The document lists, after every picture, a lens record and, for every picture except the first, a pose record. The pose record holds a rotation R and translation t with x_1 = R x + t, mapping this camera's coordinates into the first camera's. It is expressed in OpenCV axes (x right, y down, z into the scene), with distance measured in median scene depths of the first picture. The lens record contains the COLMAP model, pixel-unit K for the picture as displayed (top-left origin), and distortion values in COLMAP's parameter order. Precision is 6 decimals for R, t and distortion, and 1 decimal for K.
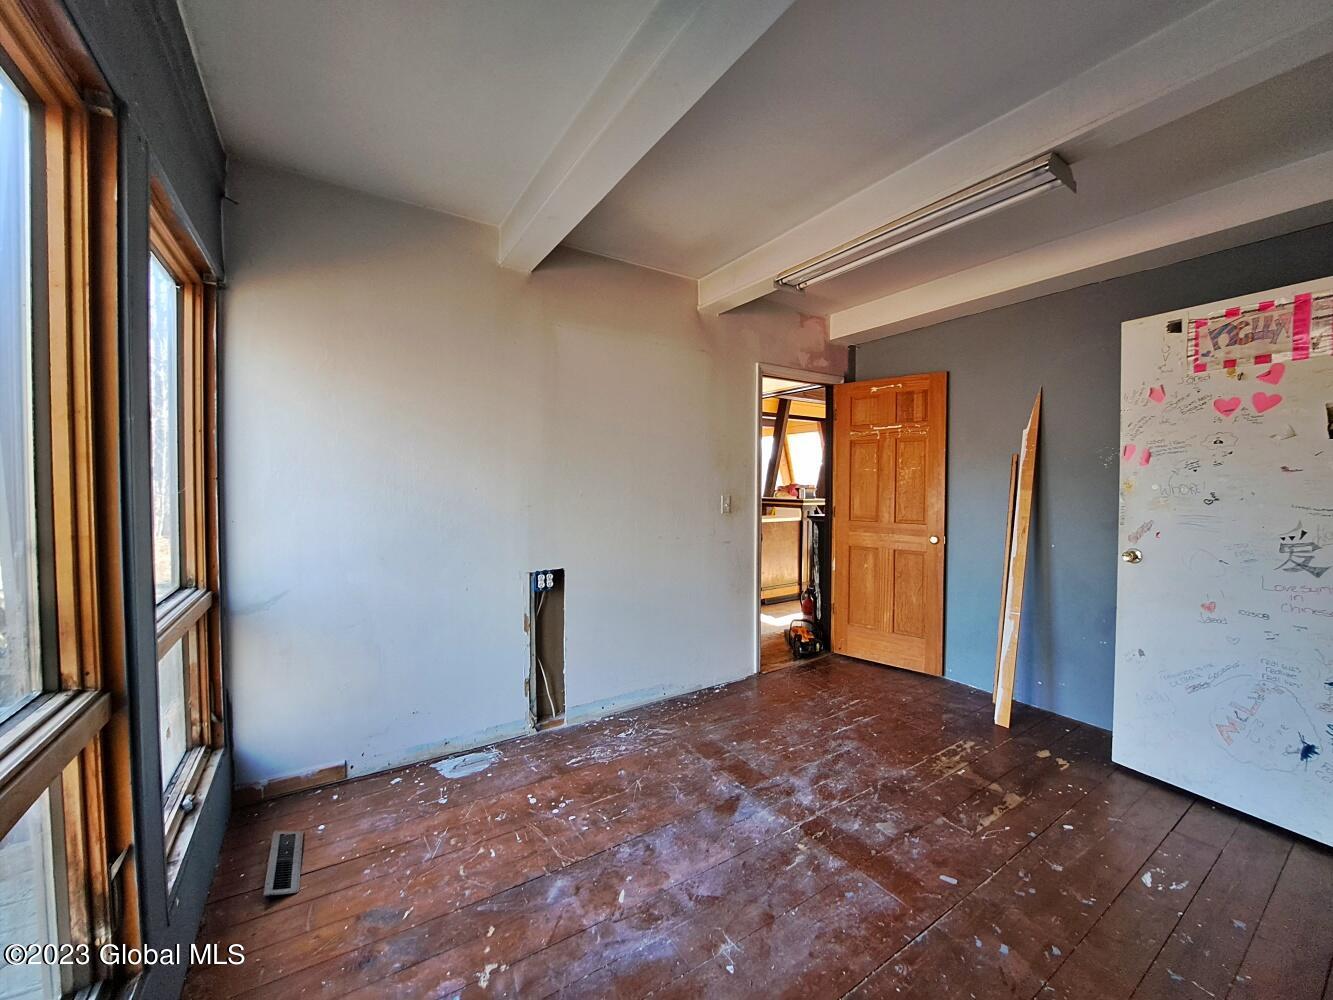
lens RADIAL K [[526.5, 0, 667.6], [0, 526.5, 497.2], [0, 0, 1]] dist [-0.018813, -0.000267]
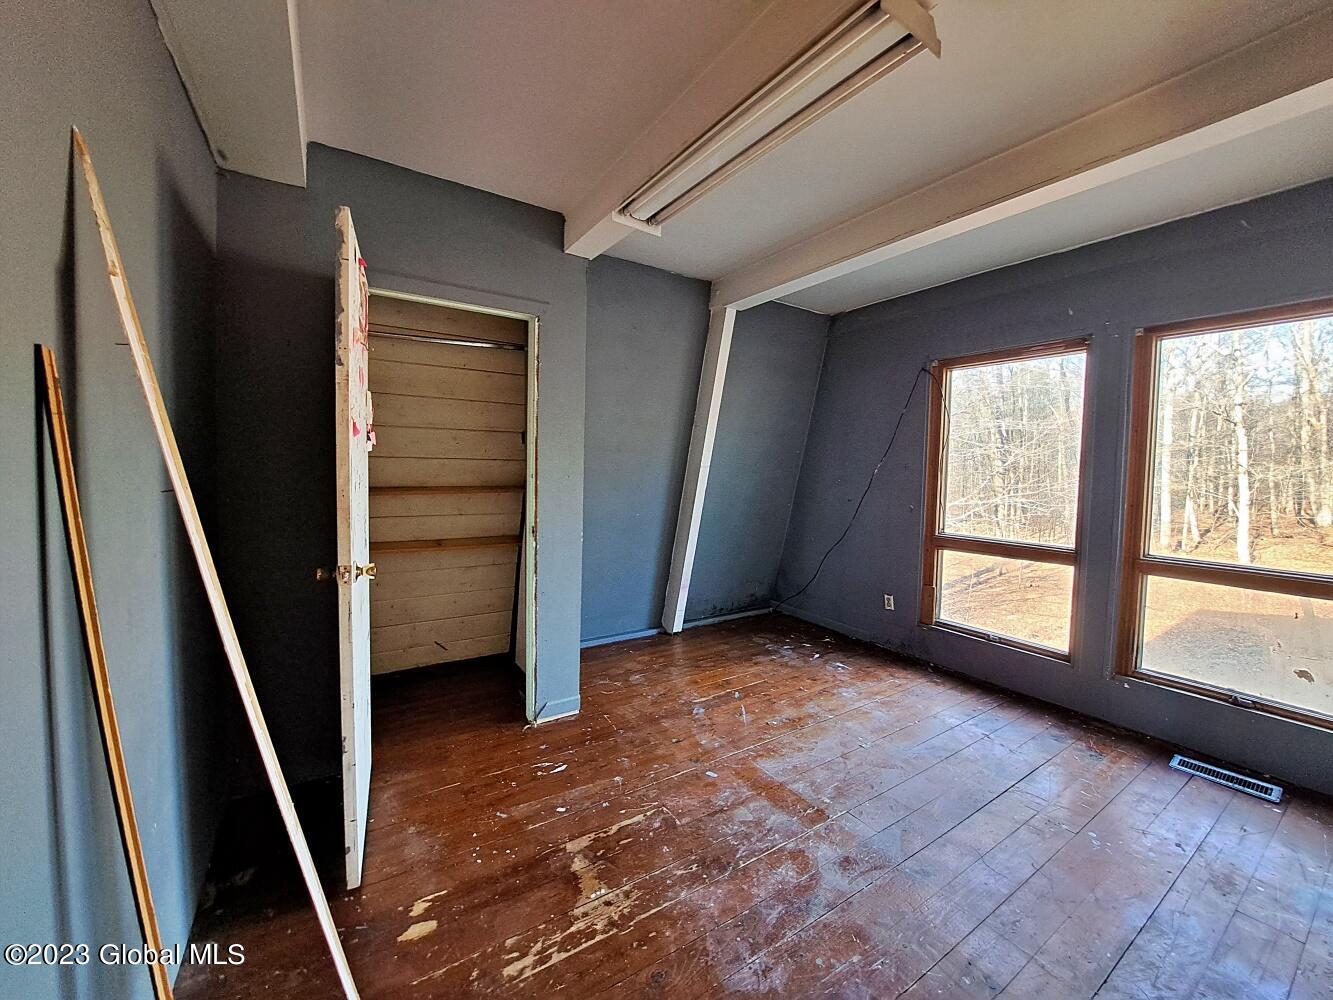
lens RADIAL K [[526.5, 0, 668.5], [0, 526.5, 495.2], [0, 0, 1]] dist [-0.018813, -0.000267]
pose [[-0.999713, -0.023857, -0.002222, 0.528480], [-0.023959, 0.996464, 0.080537, -0.053471], [0.000293, 0.080567, -0.996749, 1.778908]]
